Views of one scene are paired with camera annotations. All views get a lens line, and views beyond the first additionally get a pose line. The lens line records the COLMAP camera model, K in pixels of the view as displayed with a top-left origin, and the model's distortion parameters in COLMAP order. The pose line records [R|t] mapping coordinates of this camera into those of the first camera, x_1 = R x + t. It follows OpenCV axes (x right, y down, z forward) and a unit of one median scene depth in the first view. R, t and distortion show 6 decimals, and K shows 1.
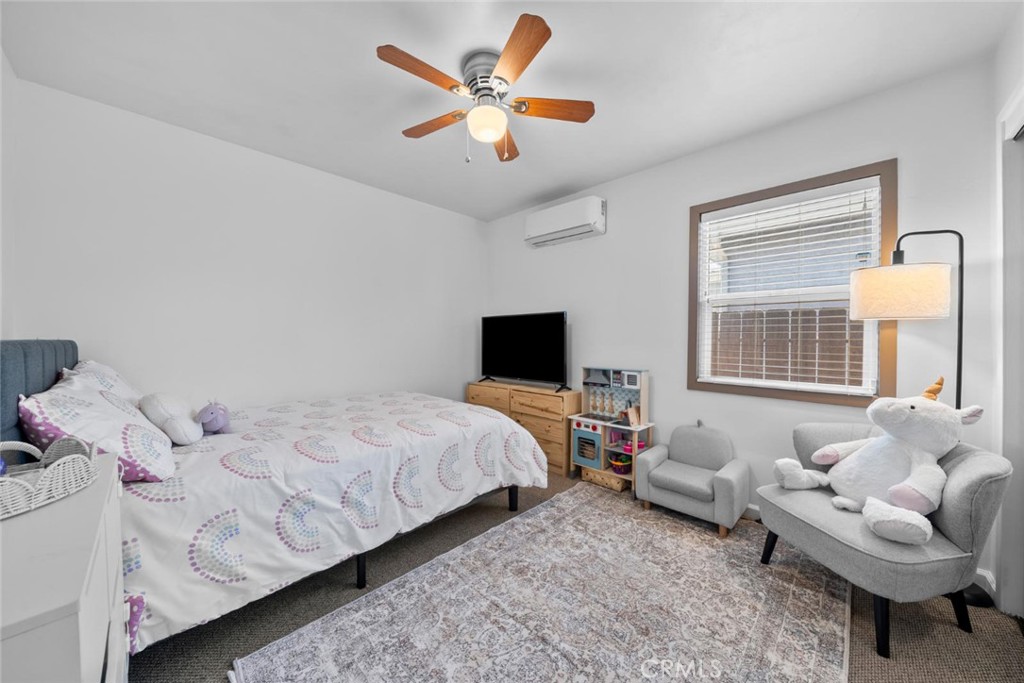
lens RADIAL K [[352.4, 0, 507.0], [0, 352.4, 340.8], [0, 0, 1]] dist [-0.002499, -0.000212]
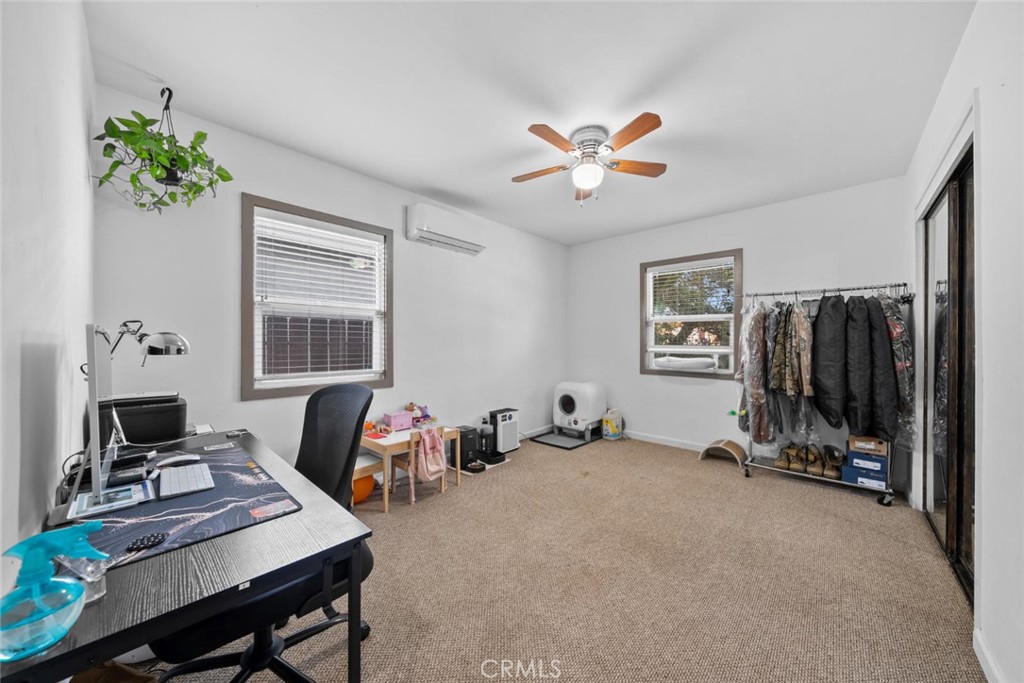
lens RADIAL K [[352.4, 0, 506.9], [0, 352.4, 340.9], [0, 0, 1]] dist [-0.002499, -0.000212]
pose [[-0.014286, -0.004135, 0.999889, -0.368360], [0.013727, 0.999896, 0.004332, -0.006186], [-0.999804, 0.013788, -0.014228, 0.360959]]
